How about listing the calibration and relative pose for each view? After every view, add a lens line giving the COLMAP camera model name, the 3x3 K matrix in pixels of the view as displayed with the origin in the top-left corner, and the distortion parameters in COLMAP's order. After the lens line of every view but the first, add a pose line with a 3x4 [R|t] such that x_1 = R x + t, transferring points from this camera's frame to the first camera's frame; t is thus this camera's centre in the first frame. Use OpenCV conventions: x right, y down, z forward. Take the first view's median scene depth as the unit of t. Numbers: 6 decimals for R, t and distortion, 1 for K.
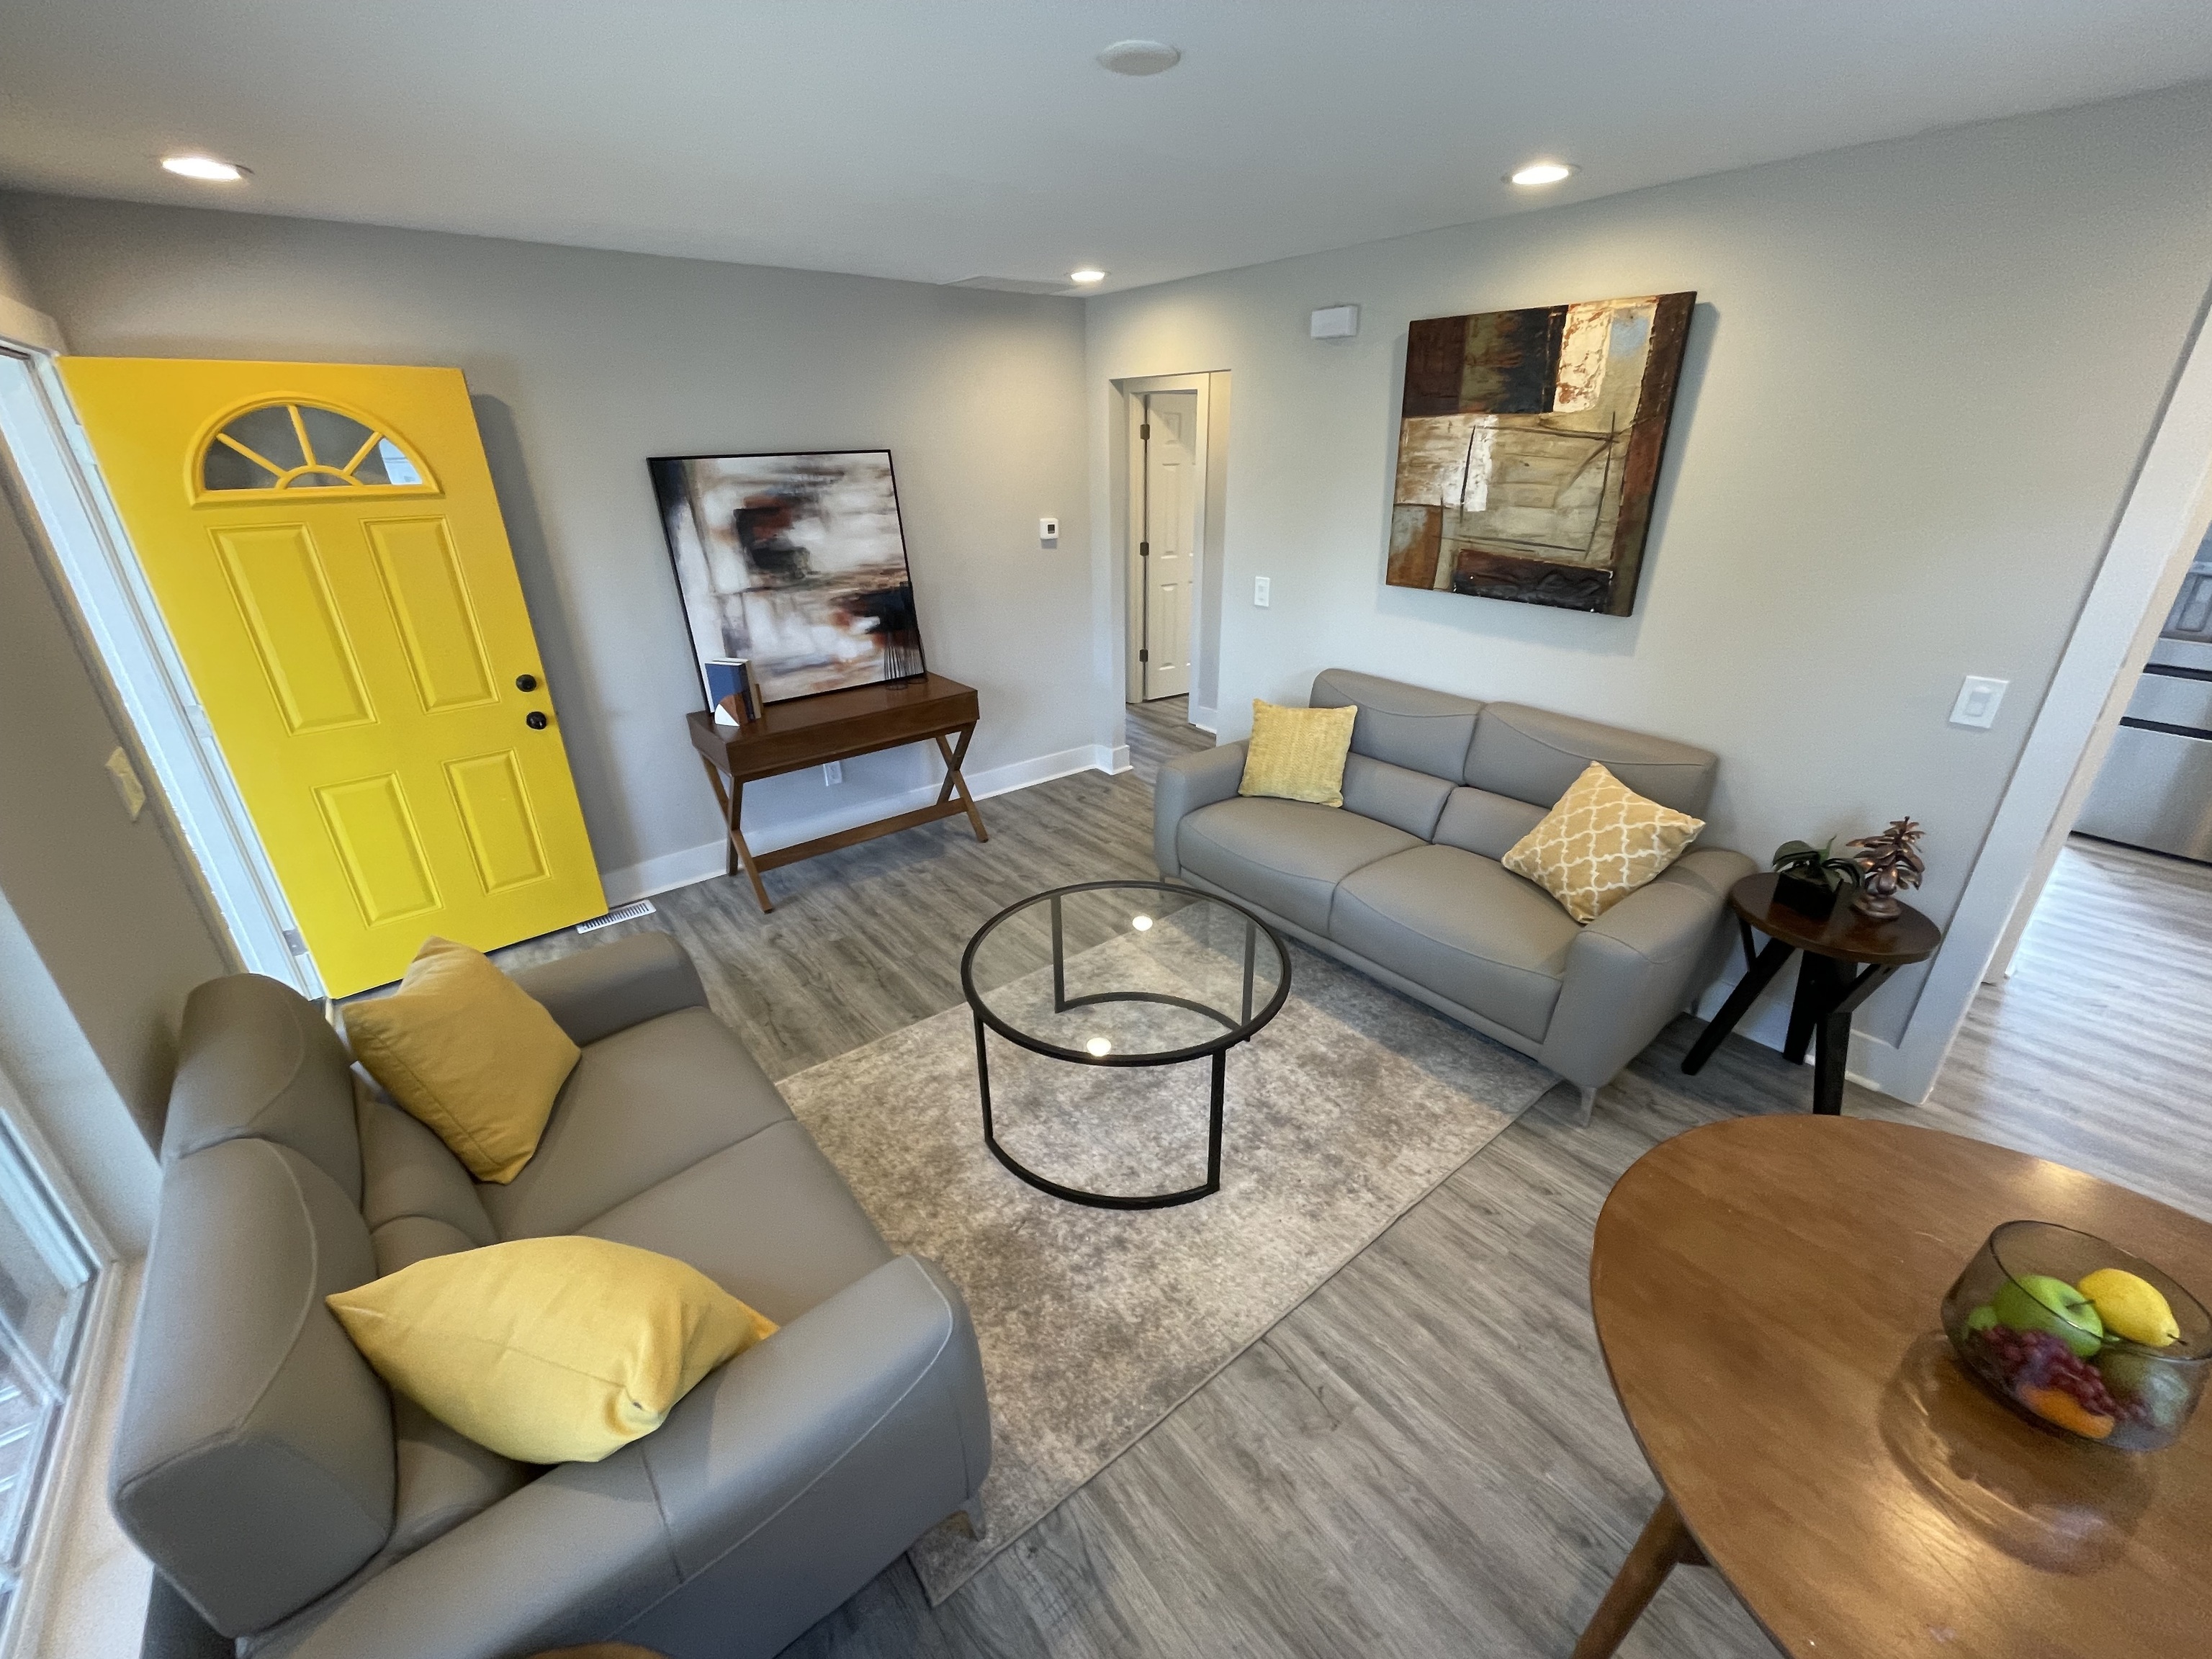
lens RADIAL K [[893.4, 0, 1111.7], [0, 893.4, 827.2], [0, 0, 1]] dist [-0.004265, 0.000828]
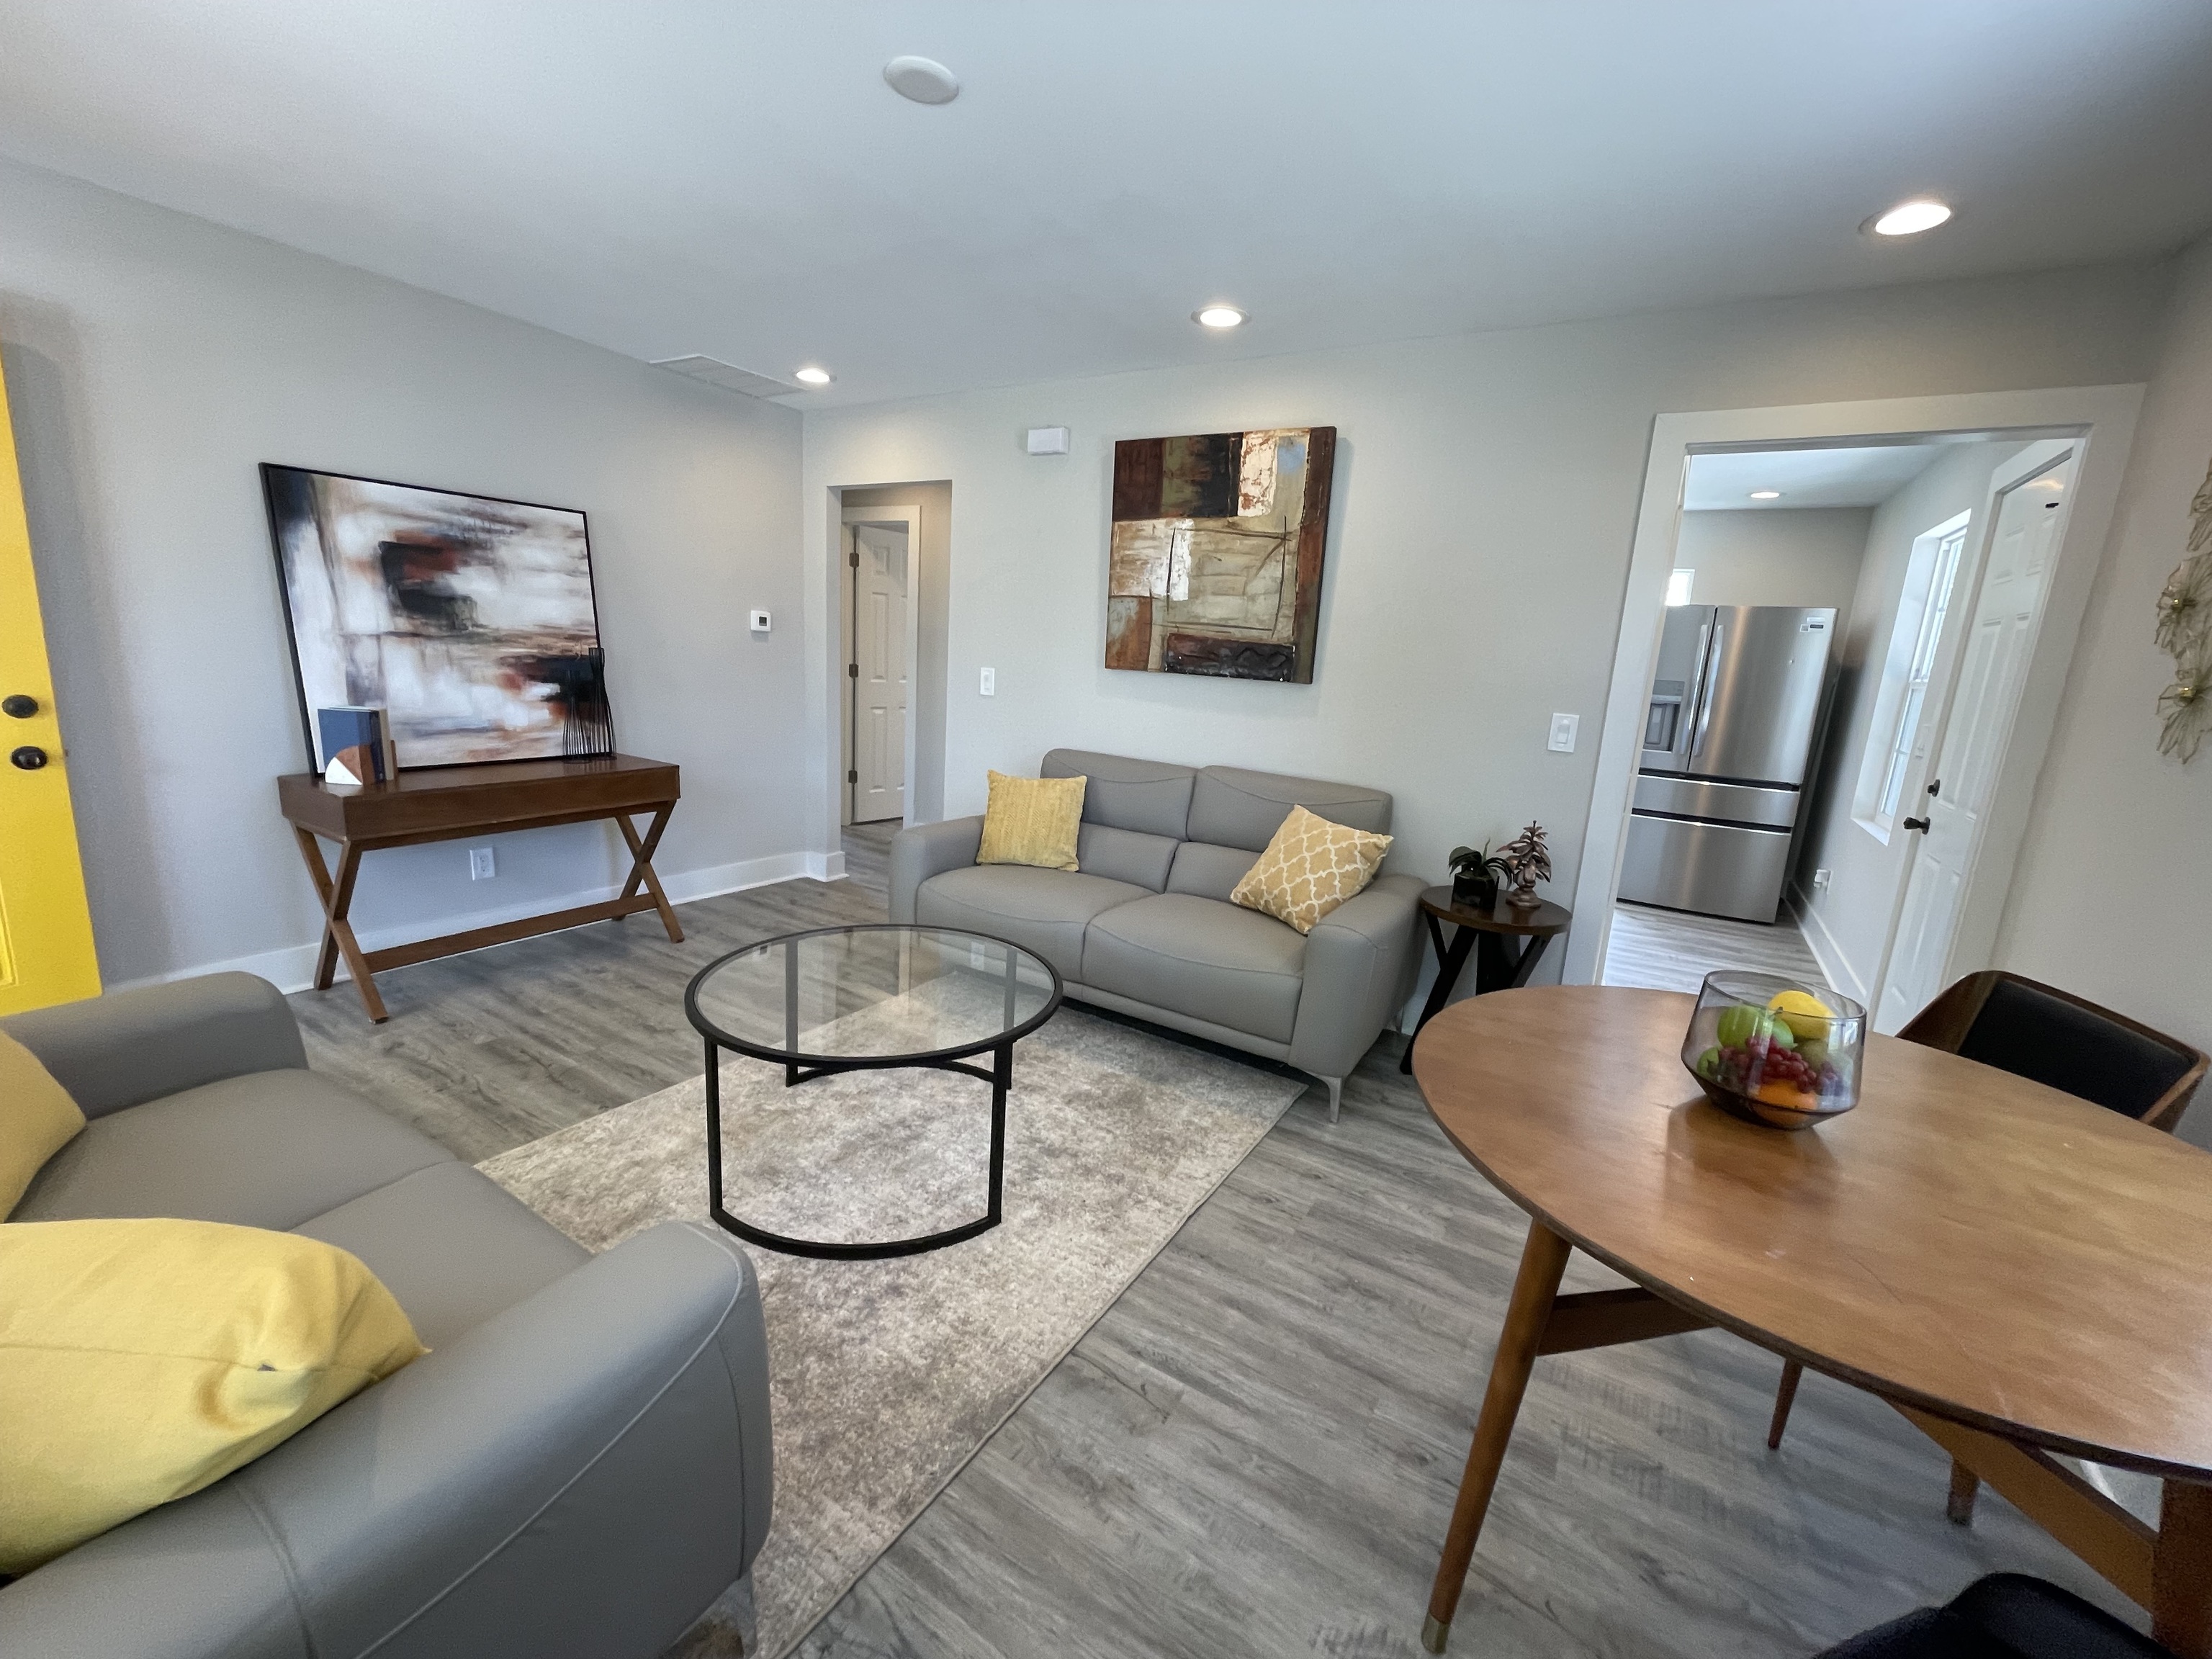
lens RADIAL K [[895.5, 0, 1107.6], [0, 895.5, 832.5], [0, 0, 1]] dist [0.002339, 0.000463]
pose [[0.940862, 0.006021, 0.338736, -0.067604], [0.064959, 0.978085, -0.197813, 0.162921], [-0.332503, 0.208119, 0.919852, 0.041103]]
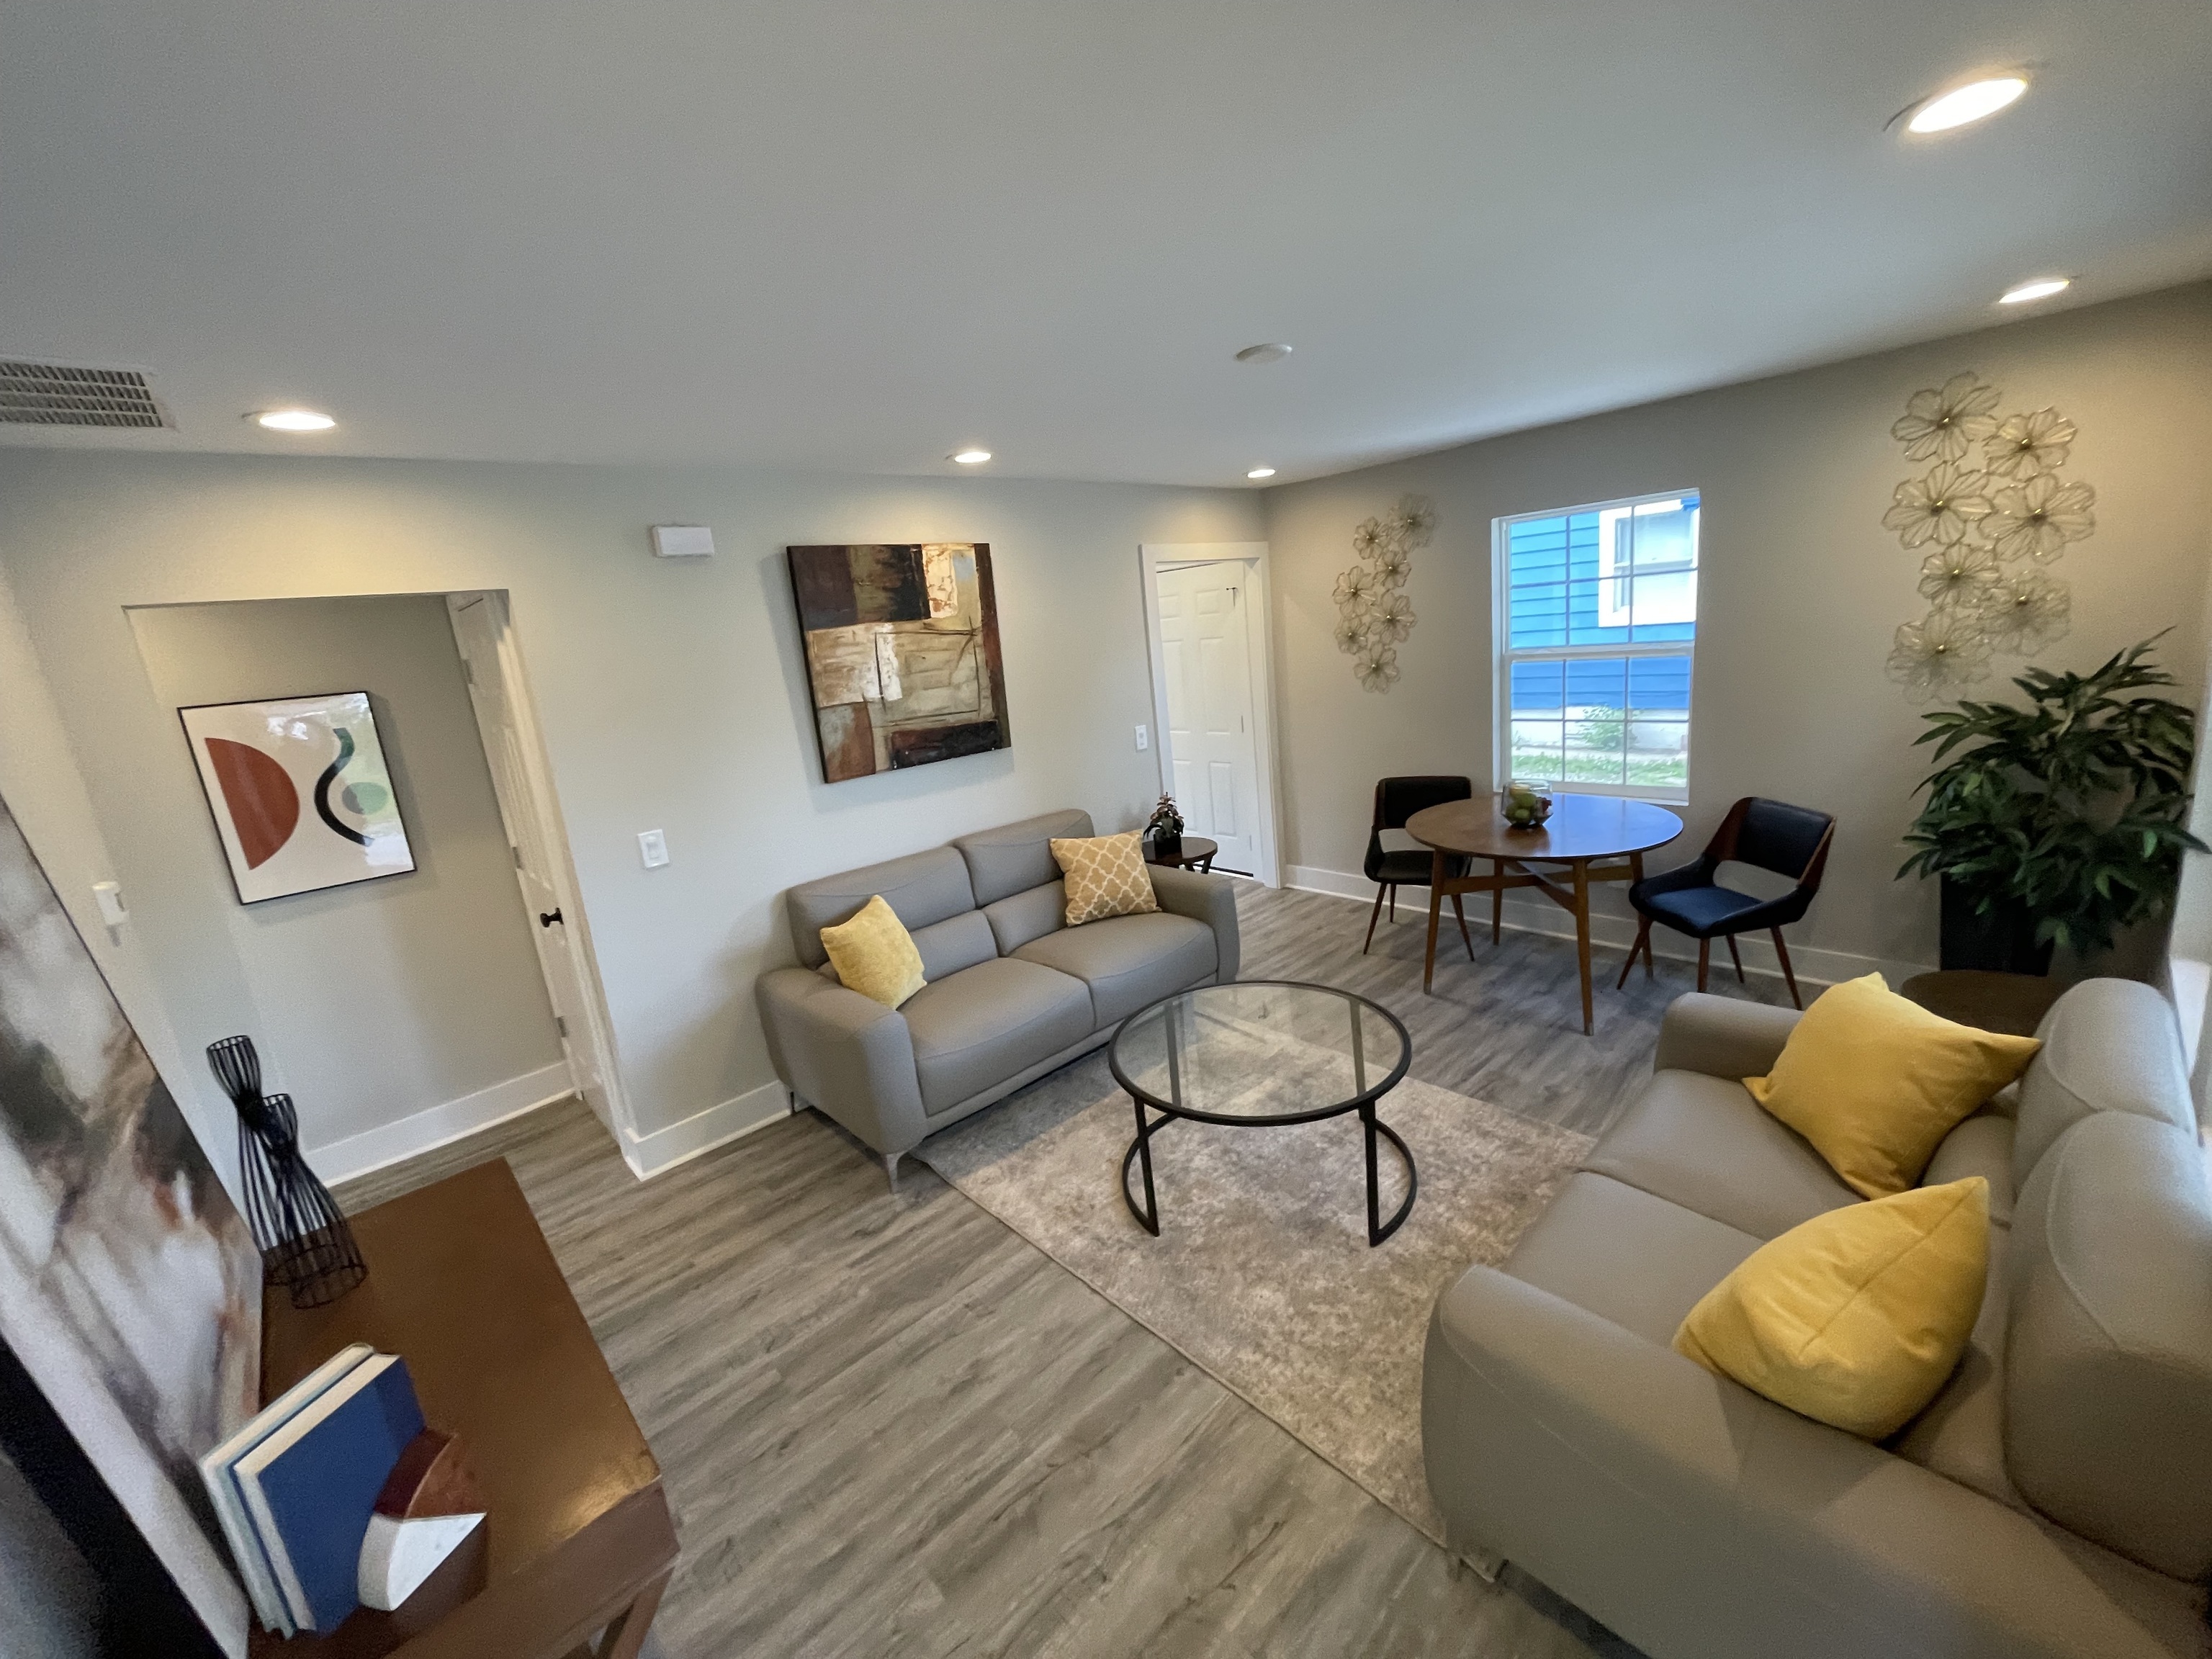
lens RADIAL K [[899.7, 0, 1107.3], [0, 899.7, 837.0], [0, 0, 1]] dist [0.020783, 0.000145]
pose [[-0.068455, -0.207701, 0.975794, -0.843172], [0.498888, 0.839889, 0.213771, -0.327680], [-0.863959, 0.501446, 0.046125, 0.822852]]
